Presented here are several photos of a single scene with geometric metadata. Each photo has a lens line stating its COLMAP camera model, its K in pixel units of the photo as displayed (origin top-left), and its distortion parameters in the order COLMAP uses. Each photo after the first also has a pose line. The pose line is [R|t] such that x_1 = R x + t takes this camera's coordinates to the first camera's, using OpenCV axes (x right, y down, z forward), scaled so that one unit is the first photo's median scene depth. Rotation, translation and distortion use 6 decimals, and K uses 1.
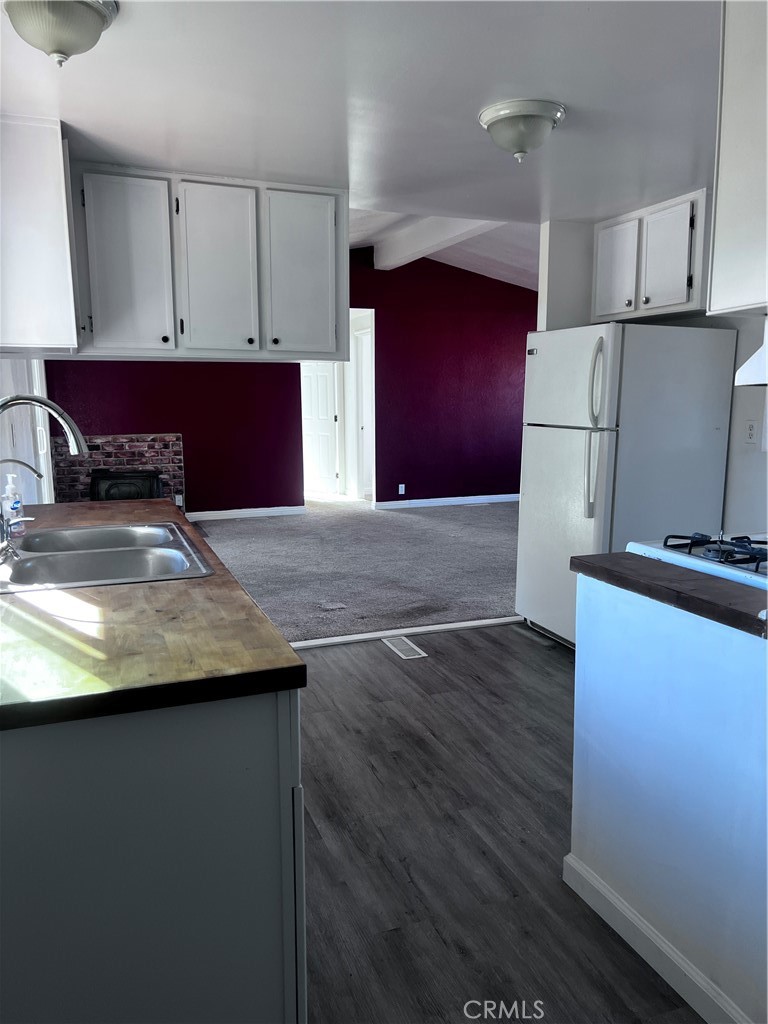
lens RADIAL K [[761.5, 0, 390.5], [0, 761.5, 519.5], [0, 0, 1]] dist [0.062850, -0.067804]
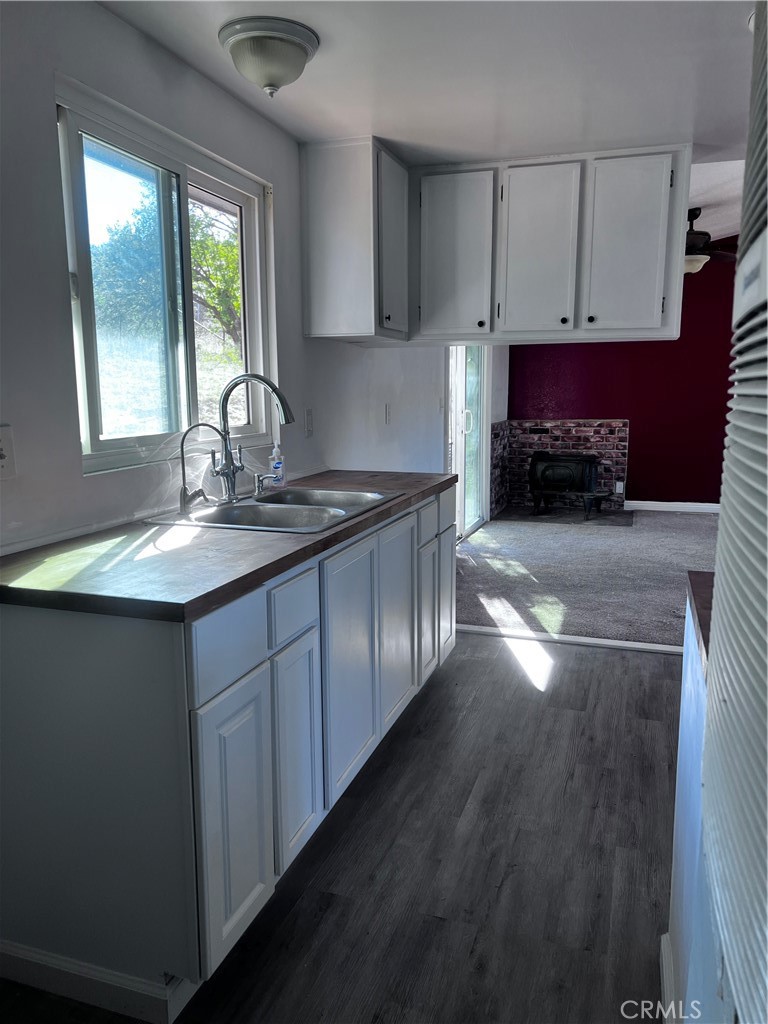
lens RADIAL K [[761.5, 0, 379.4], [0, 761.5, 516.5], [0, 0, 1]] dist [0.062850, -0.067804]
pose [[0.779491, 0.108002, -0.617033, 0.261430], [-0.101029, 0.993805, 0.046322, -0.006043], [0.618213, 0.026231, 0.785573, 0.091177]]
